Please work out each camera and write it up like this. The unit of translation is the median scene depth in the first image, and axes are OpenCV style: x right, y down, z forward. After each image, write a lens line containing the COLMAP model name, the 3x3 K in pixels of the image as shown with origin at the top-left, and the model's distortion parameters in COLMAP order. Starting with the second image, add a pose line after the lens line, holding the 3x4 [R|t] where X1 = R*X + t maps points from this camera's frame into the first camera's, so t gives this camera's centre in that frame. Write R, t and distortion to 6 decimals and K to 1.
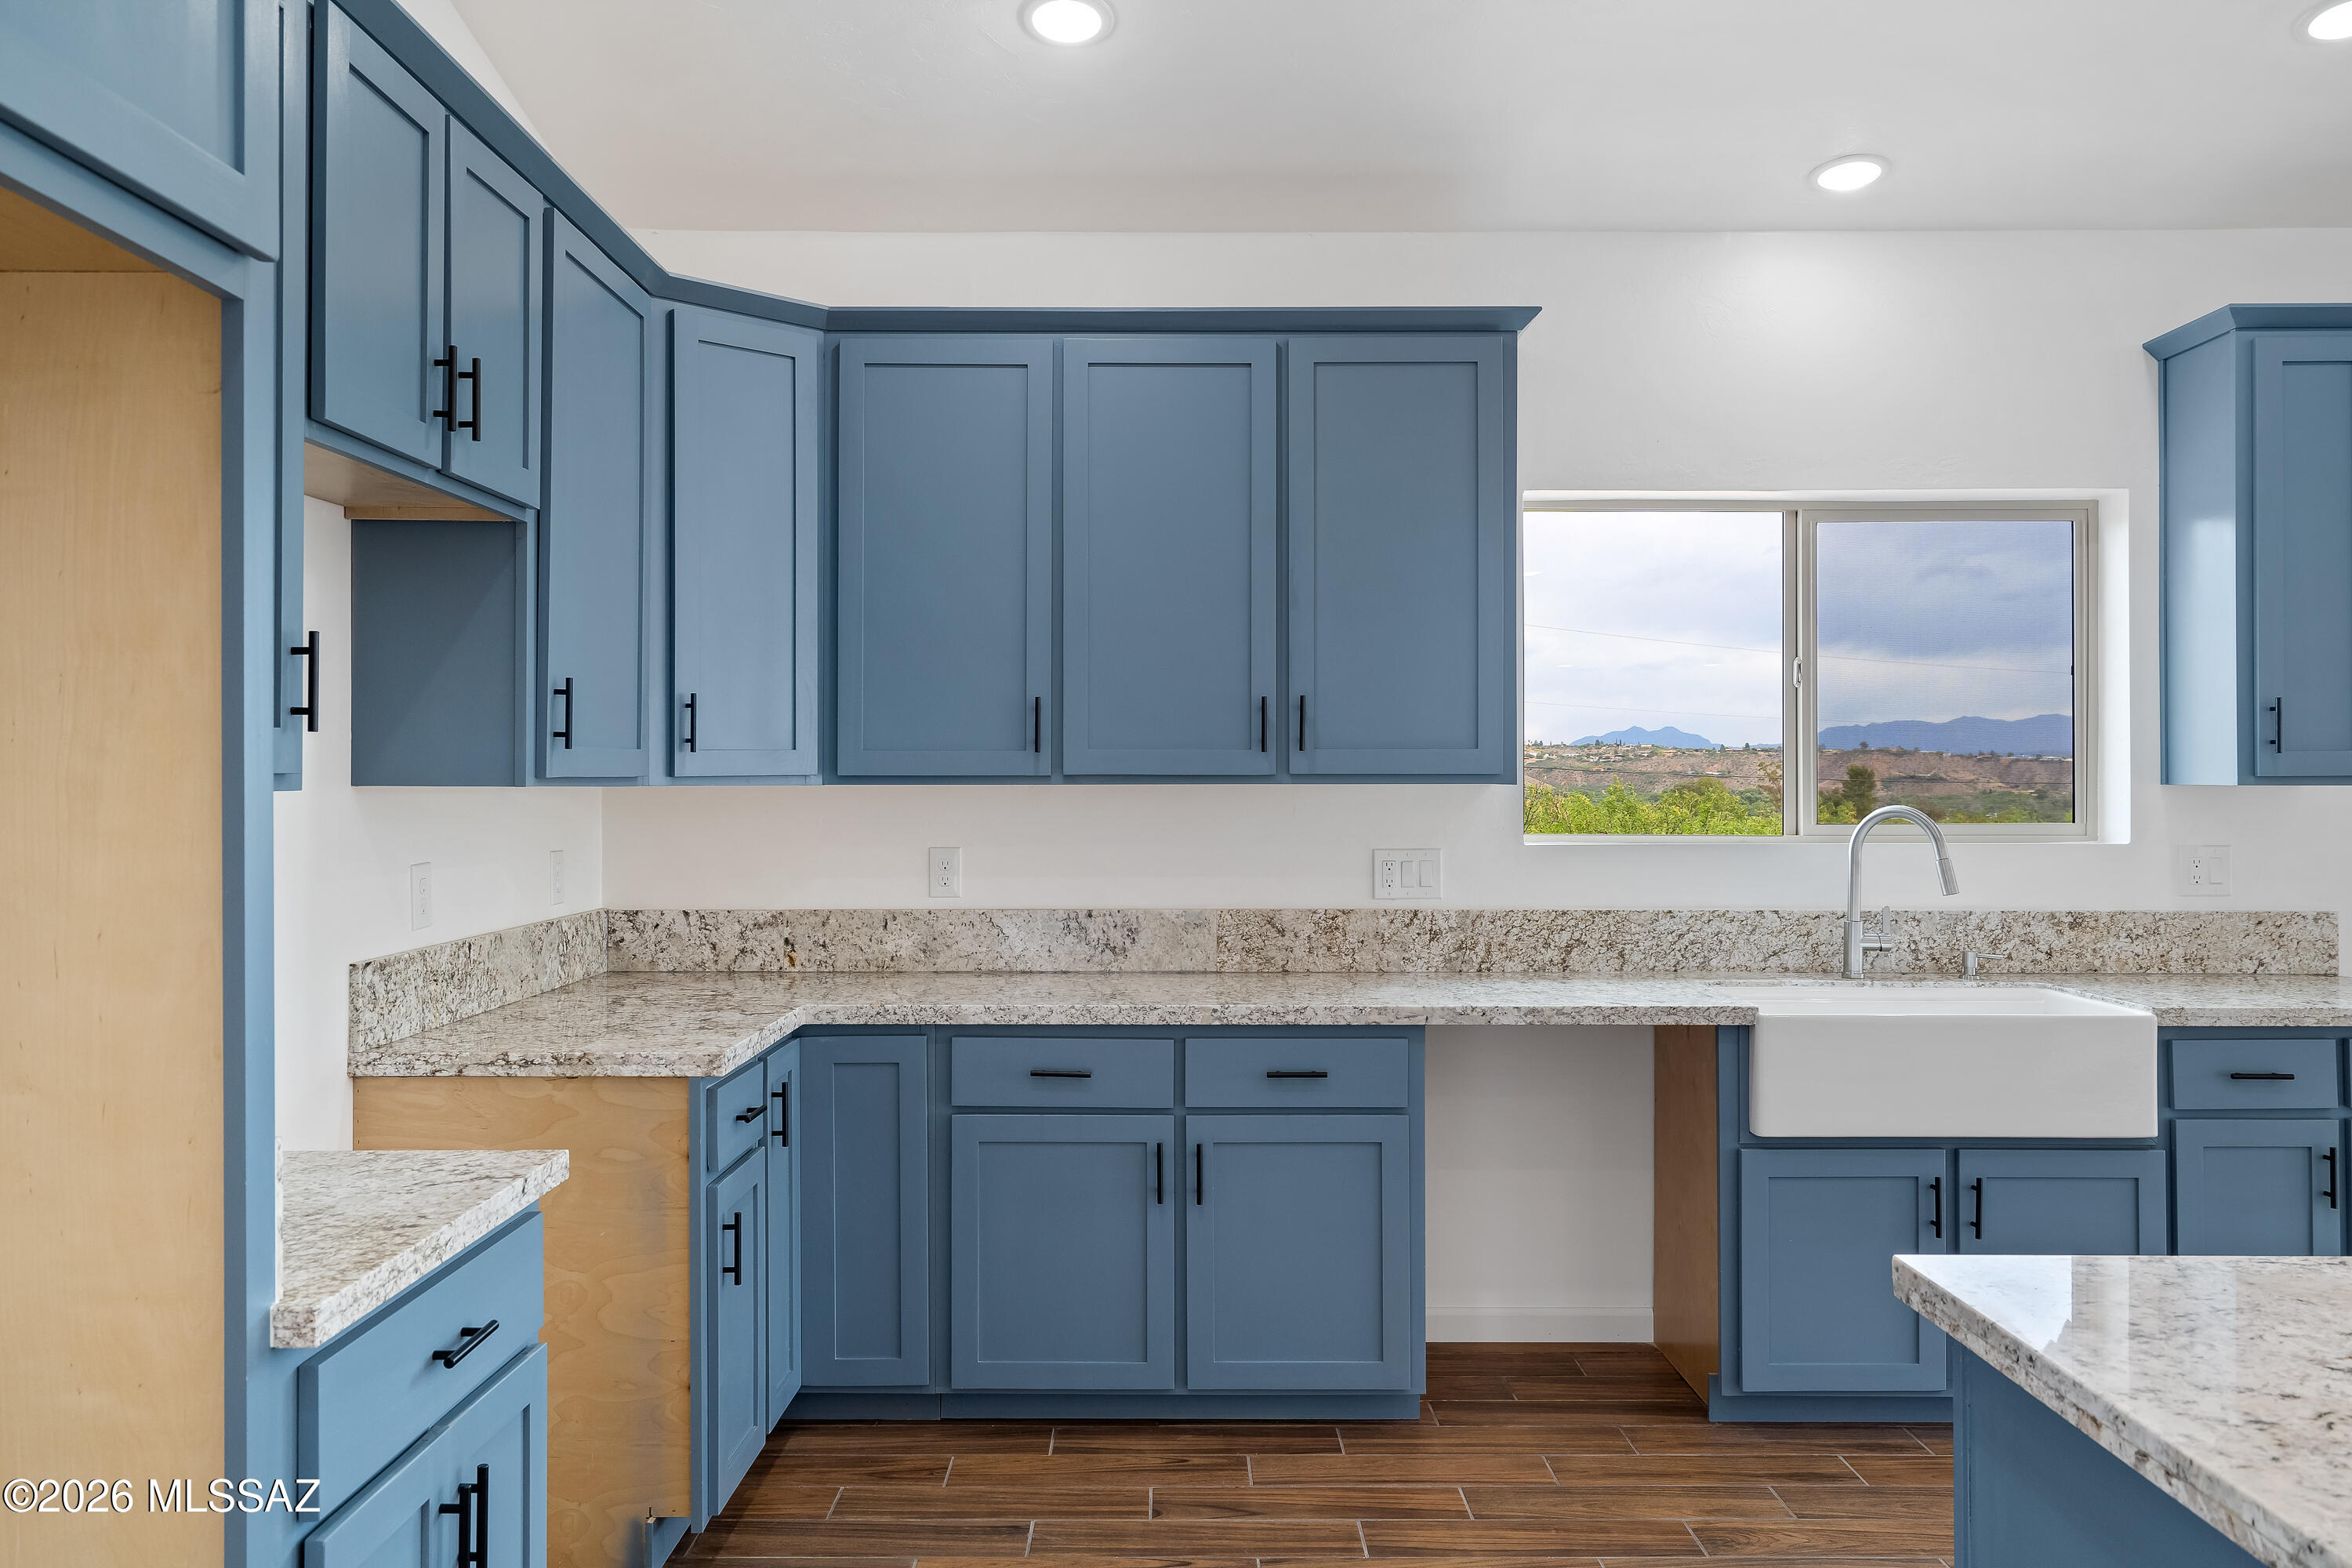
lens RADIAL K [[1749.0, 0, 1168.2], [0, 1749.0, 768.4], [0, 0, 1]] dist [0.010086, -0.005736]
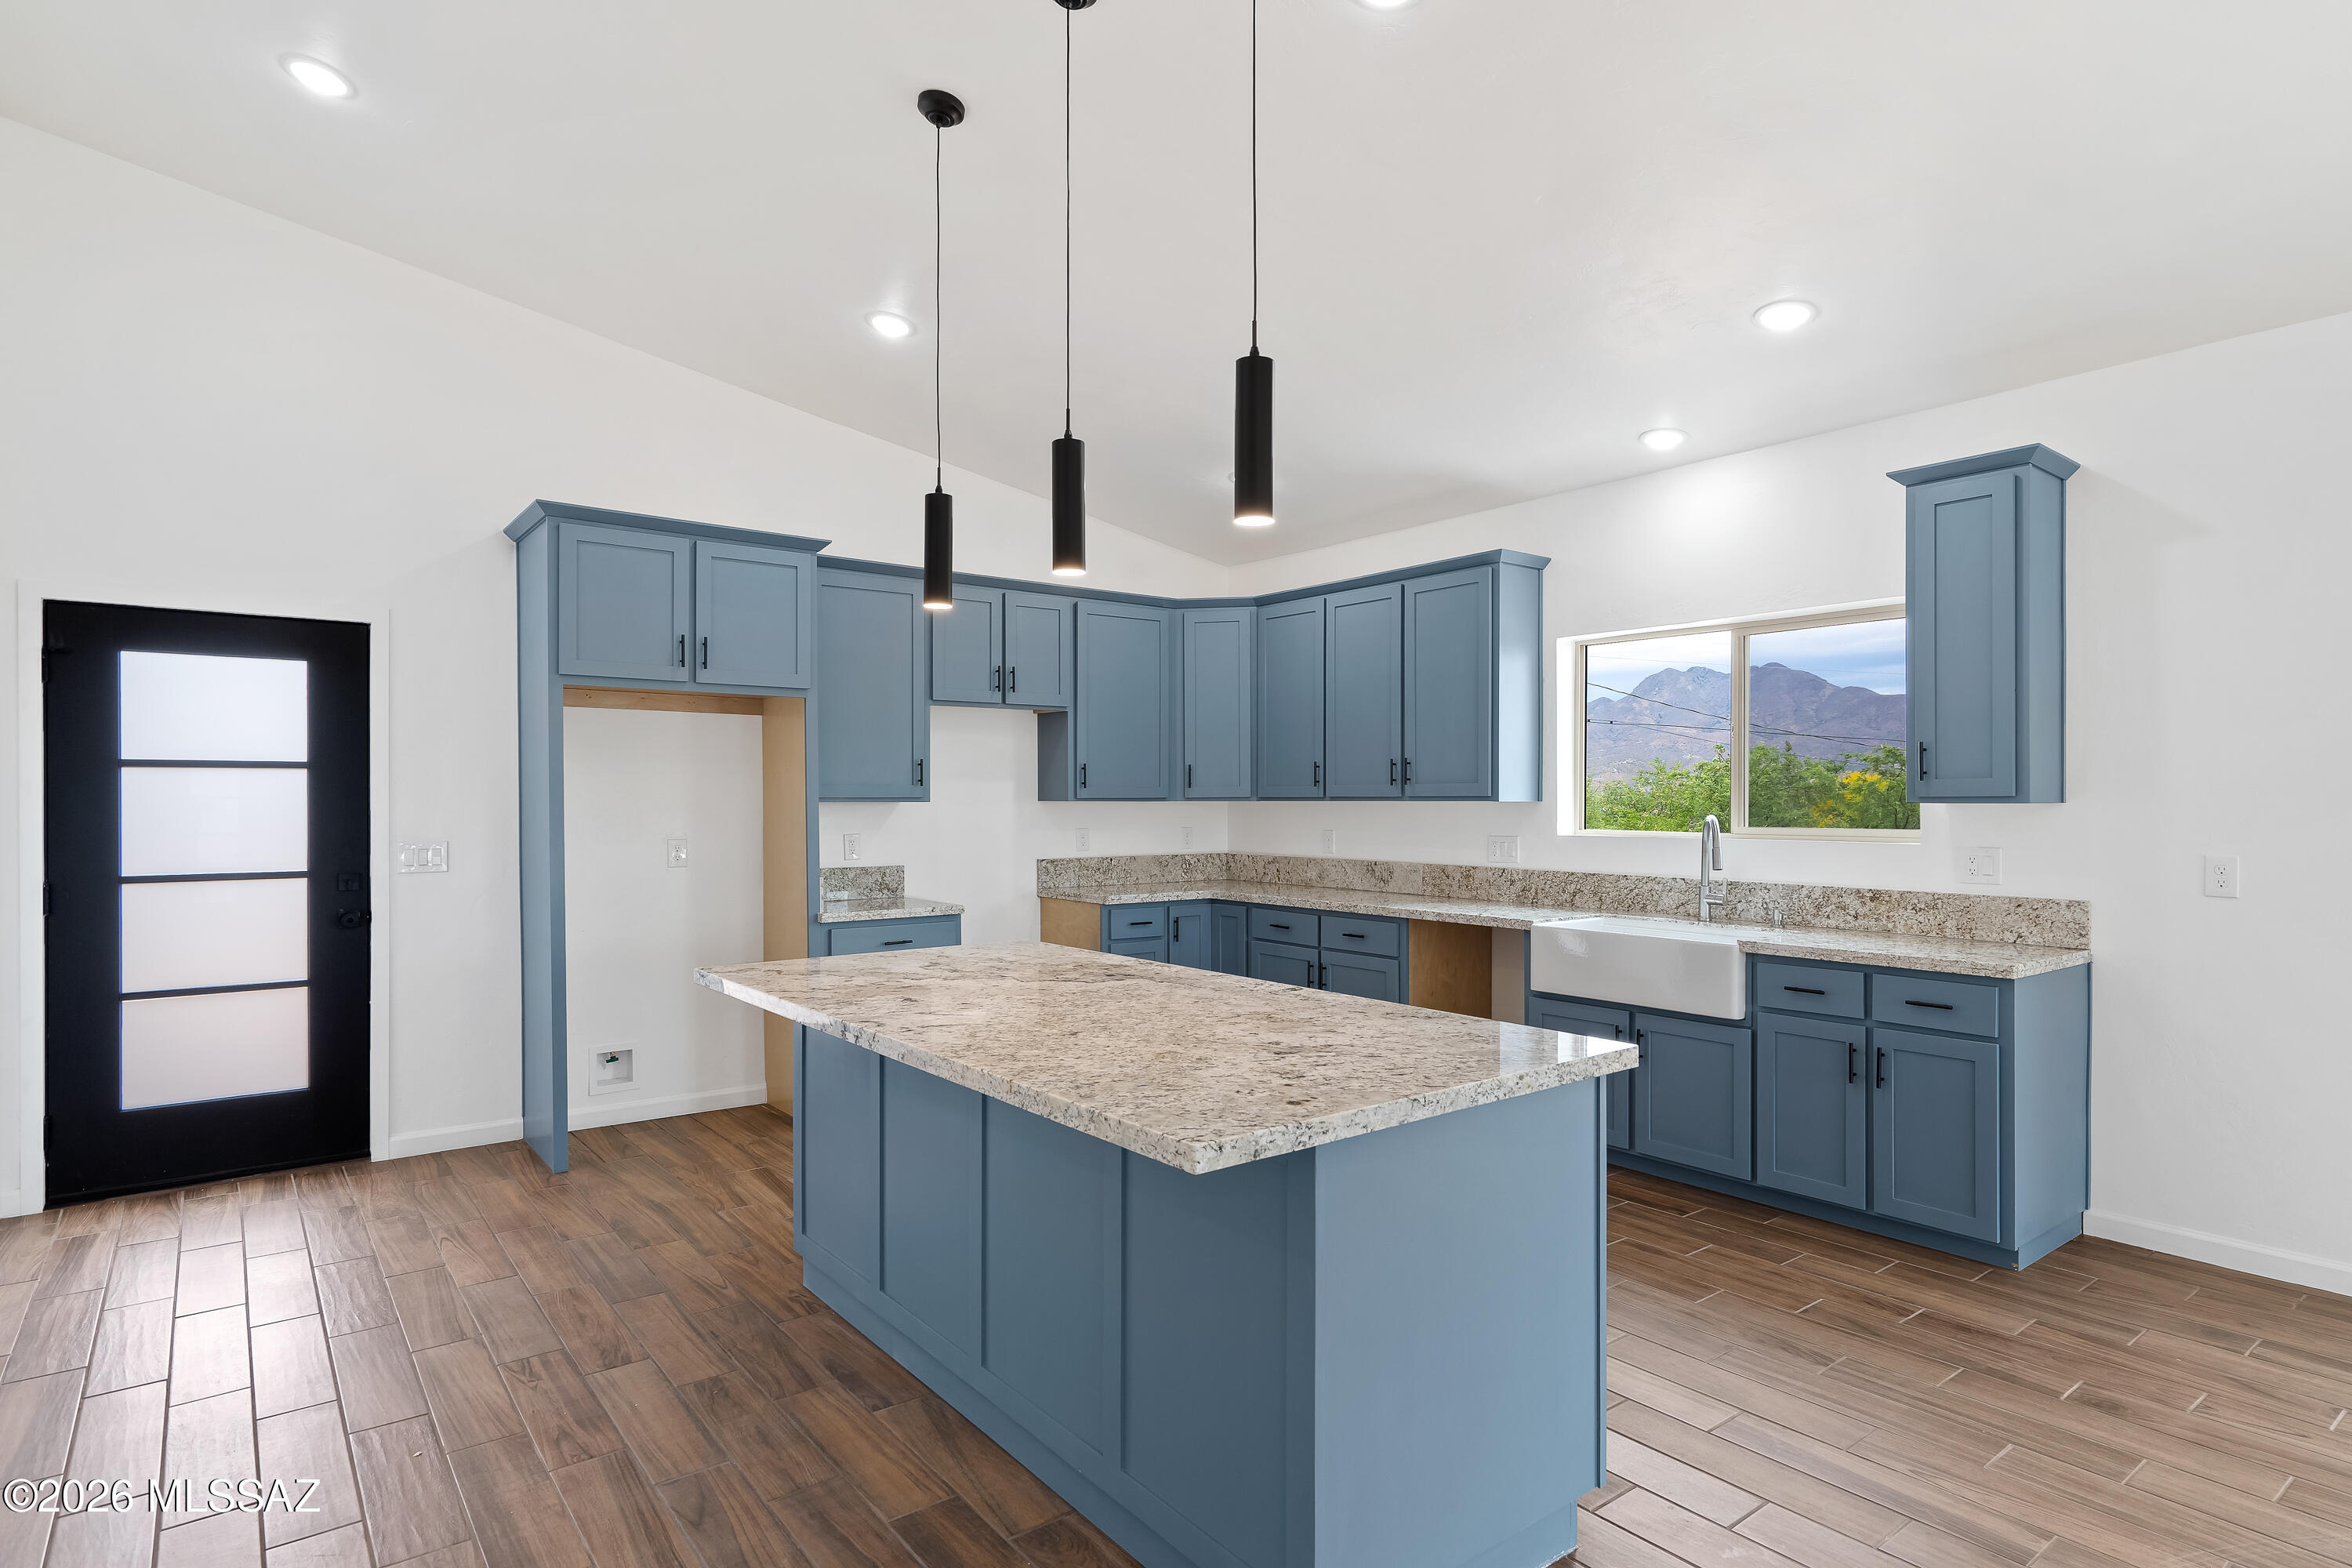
lens RADIAL K [[1249.2, 0, 1171.4], [0, 1249.2, 803.4], [0, 0, 1]] dist [0.002957, -0.000840]
pose [[0.609501, 0.003117, -0.792780, 0.985811], [0.004487, 0.999963, 0.007381, -0.000283], [0.792773, -0.008055, 0.609464, -0.097697]]
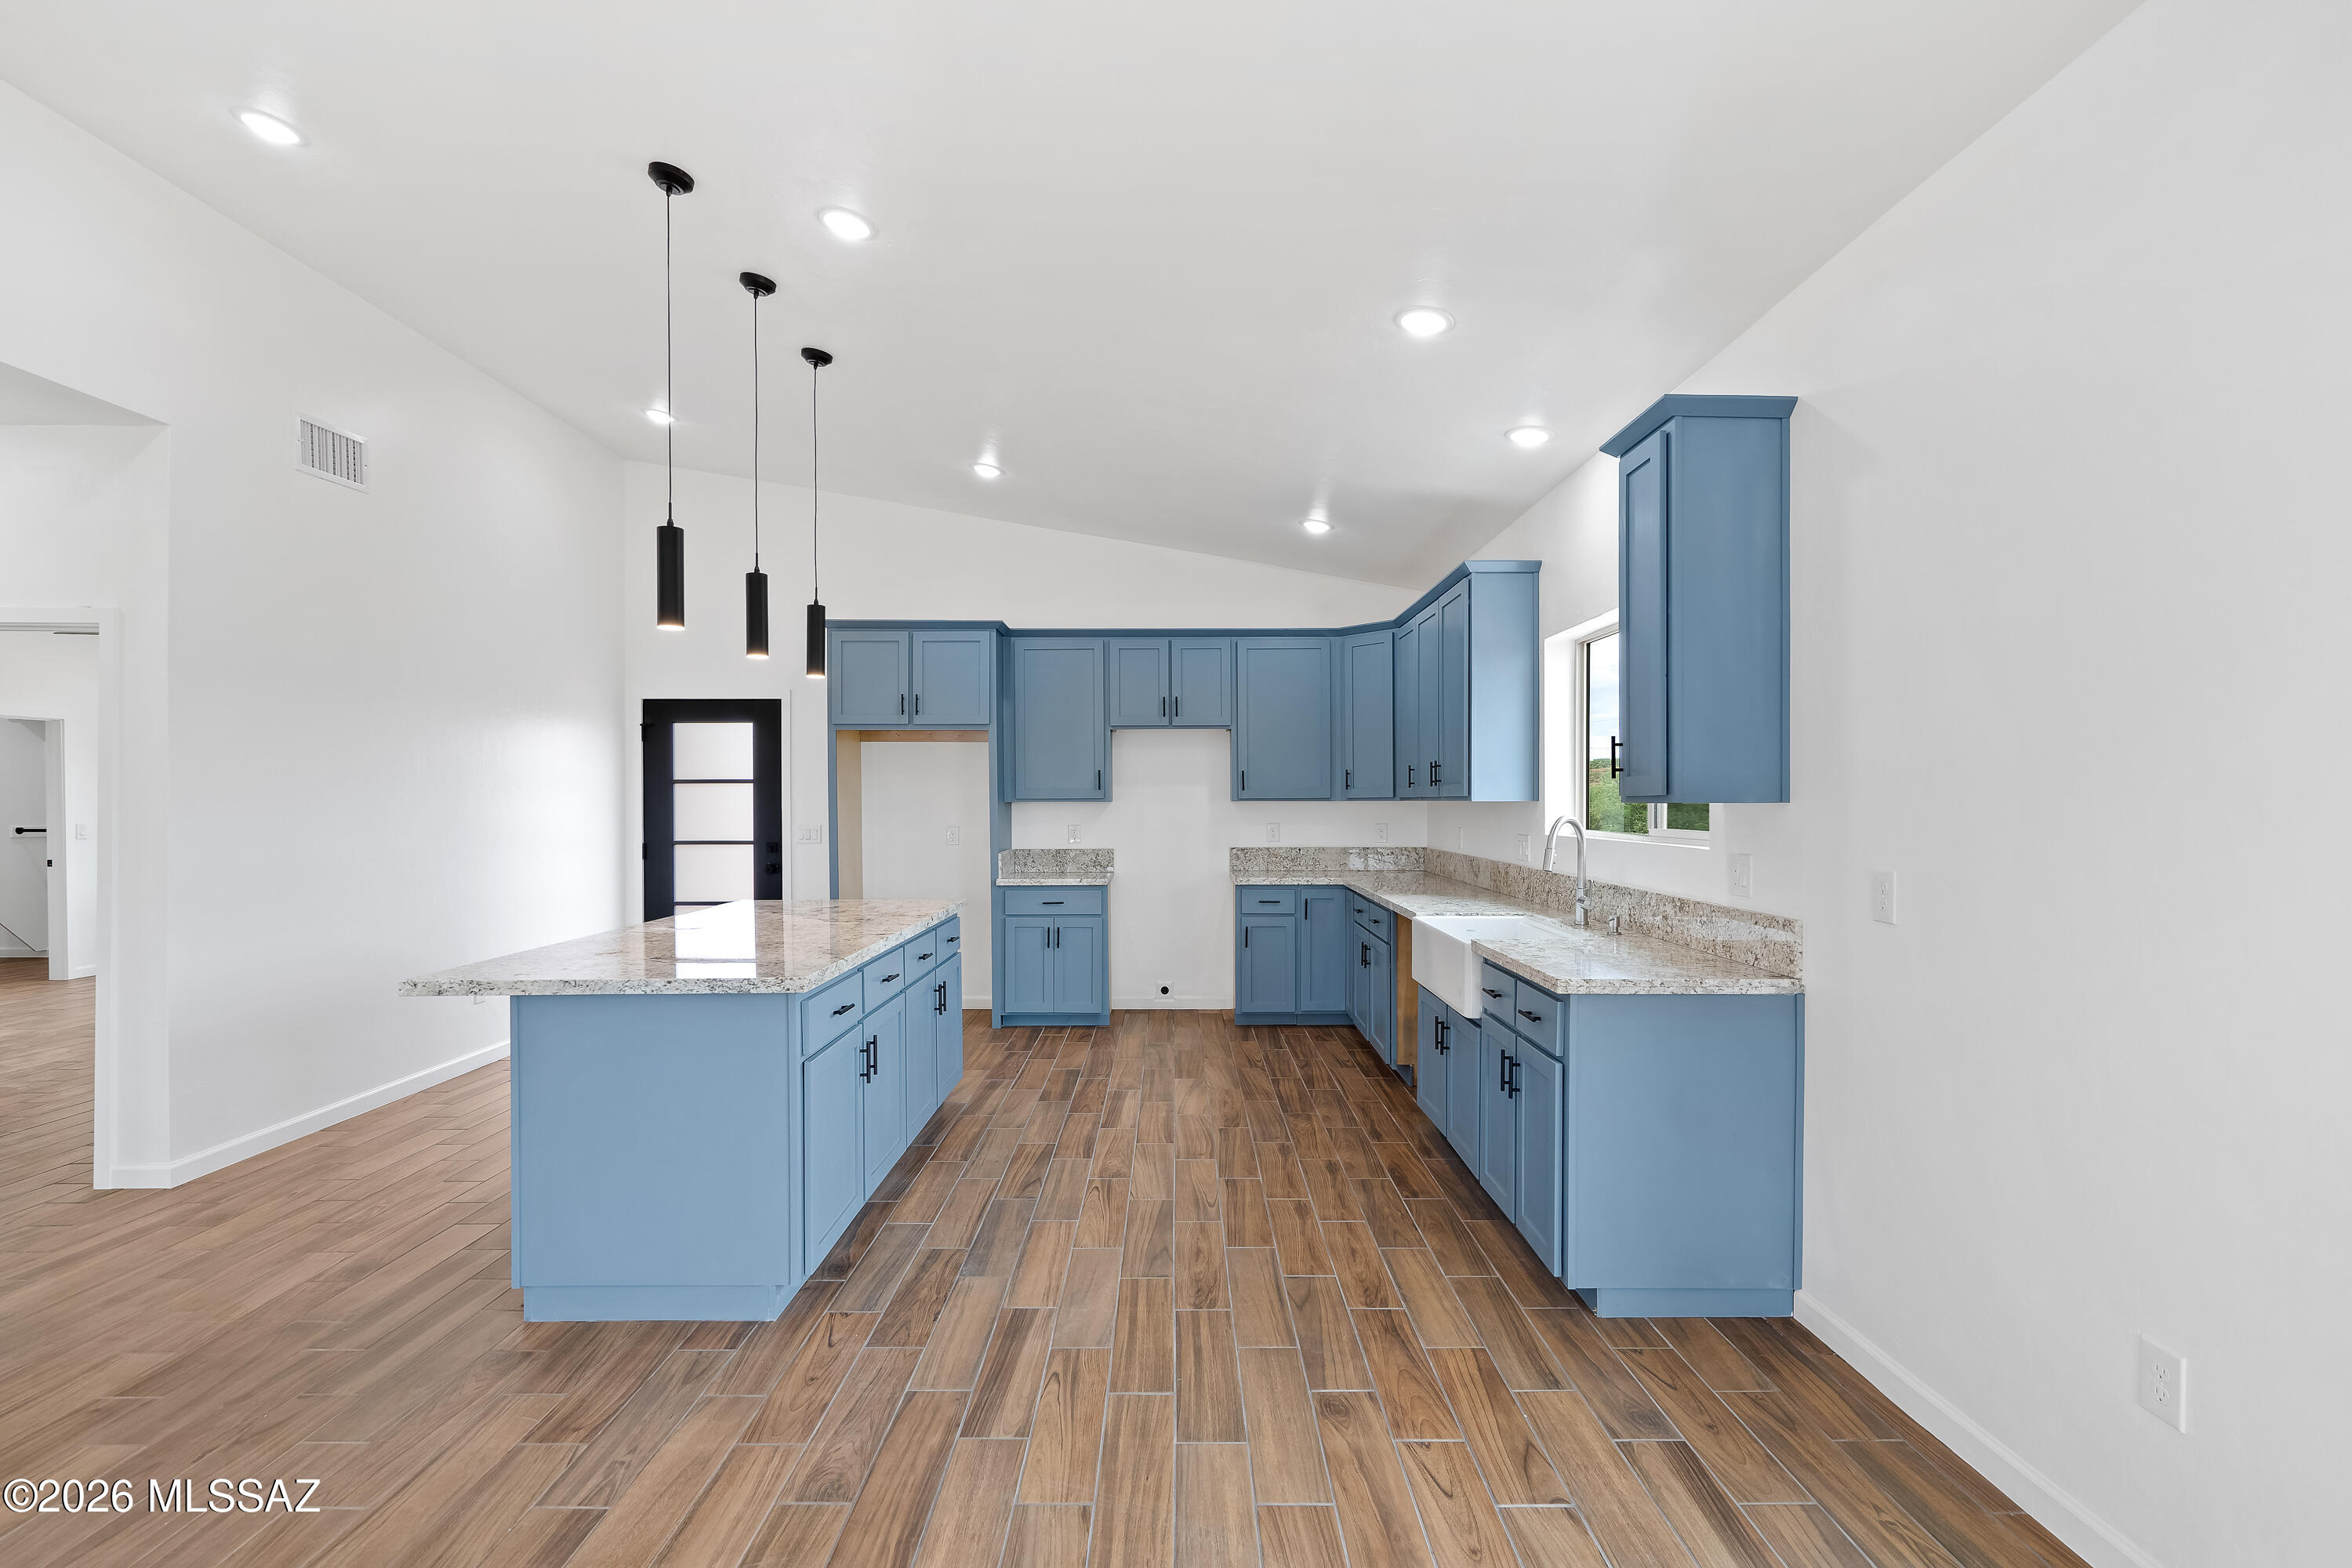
lens RADIAL K [[1076.5, 0, 1175.1], [0, 1076.5, 811.6], [0, 0, 1]] dist [-0.005237, 0.001860]
pose [[0.001439, 0.010725, -0.999941, 1.327313], [0.007082, 0.999917, 0.010735, 0.004843], [0.999974, -0.007097, 0.001363, 0.618376]]
